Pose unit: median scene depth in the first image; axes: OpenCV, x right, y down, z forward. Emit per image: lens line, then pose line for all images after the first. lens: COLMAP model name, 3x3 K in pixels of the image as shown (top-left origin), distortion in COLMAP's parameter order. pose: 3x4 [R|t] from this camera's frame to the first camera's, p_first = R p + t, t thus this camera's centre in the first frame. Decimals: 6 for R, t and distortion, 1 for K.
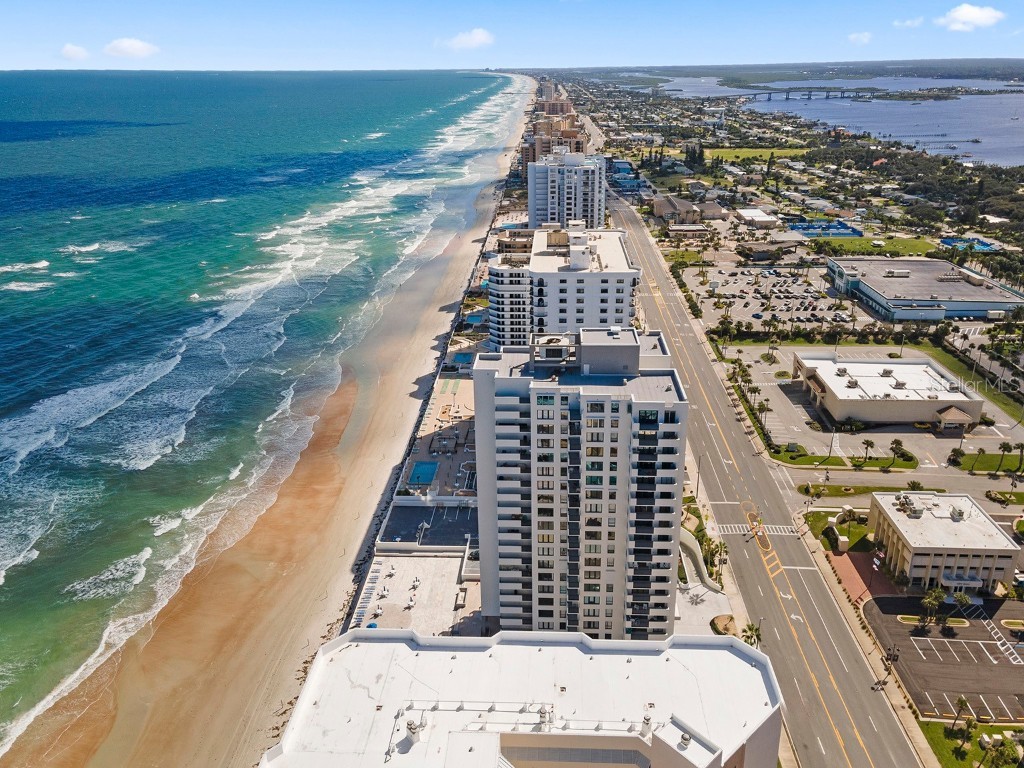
lens RADIAL K [[746.6, 0, 504.7], [0, 746.6, 388.7], [0, 0, 1]] dist [0.050987, 0.015353]
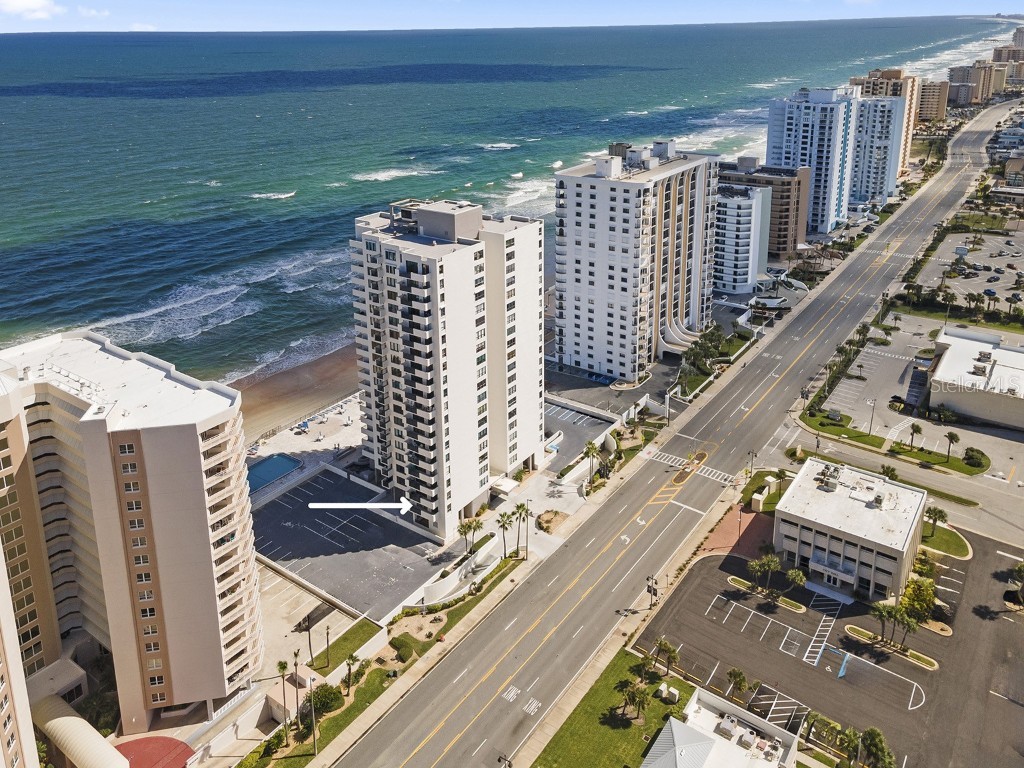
lens RADIAL K [[746.6, 0, 474.7], [0, 746.6, 300.6], [0, 0, 1]] dist [0.050987, 0.015353]
pose [[0.829179, 0.187349, -0.526652, 0.534439], [-0.213358, 0.976905, 0.011602, 0.031850], [0.516663, 0.102745, 0.850002, 0.053807]]
